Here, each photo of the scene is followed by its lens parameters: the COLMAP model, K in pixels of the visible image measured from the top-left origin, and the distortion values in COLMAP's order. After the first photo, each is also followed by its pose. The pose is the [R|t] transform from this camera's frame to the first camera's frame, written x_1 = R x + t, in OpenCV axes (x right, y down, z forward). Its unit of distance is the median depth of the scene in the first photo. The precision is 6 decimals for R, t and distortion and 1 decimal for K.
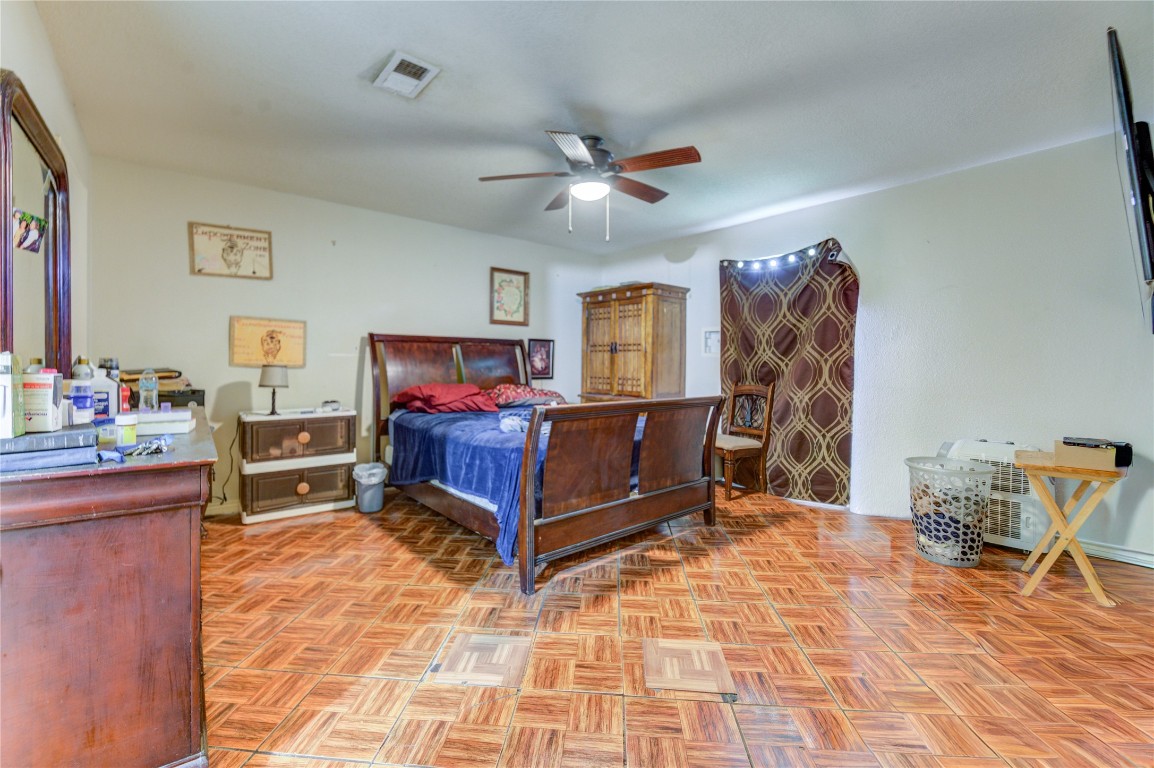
lens RADIAL K [[474.1, 0, 567.4], [0, 474.1, 378.6], [0, 0, 1]] dist [-0.006982, -0.000099]
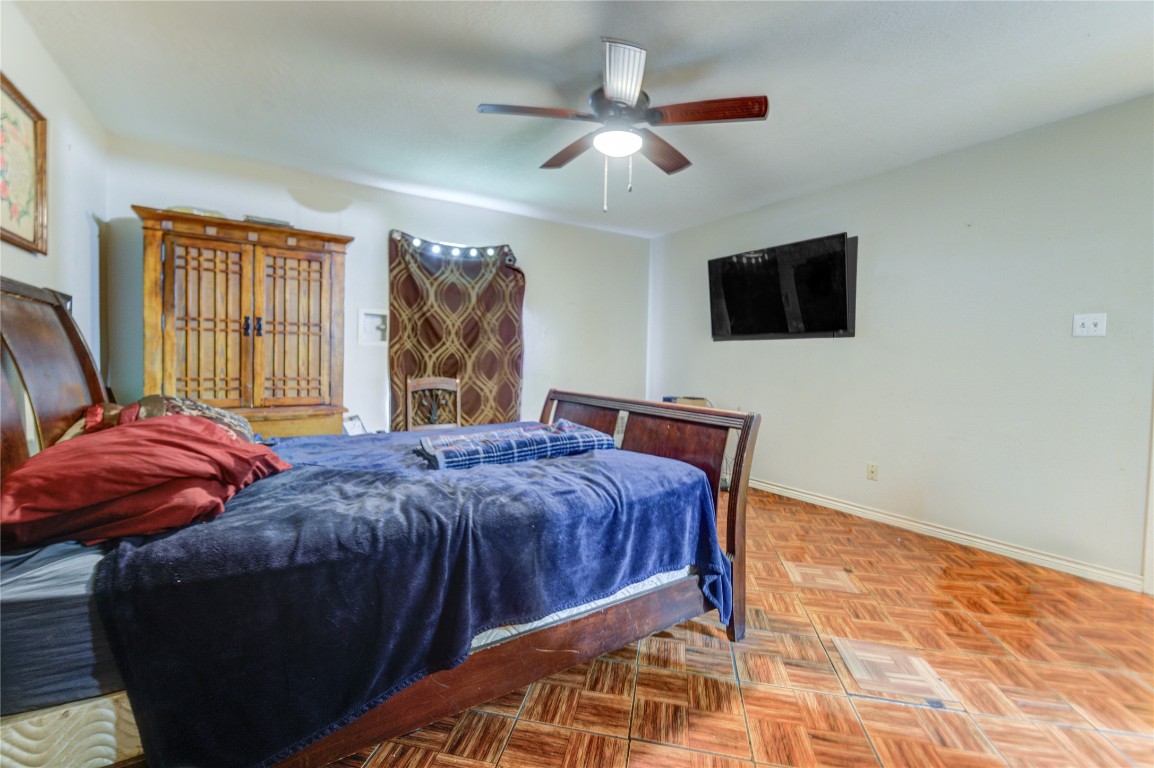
lens RADIAL K [[474.1, 0, 567.4], [0, 474.1, 378.6], [0, 0, 1]] dist [-0.006982, -0.000099]
pose [[0.138857, -0.049810, 0.989059, -0.514267], [0.012344, 0.998744, 0.048564, -0.028974], [-0.990236, 0.005466, 0.139297, 0.649255]]
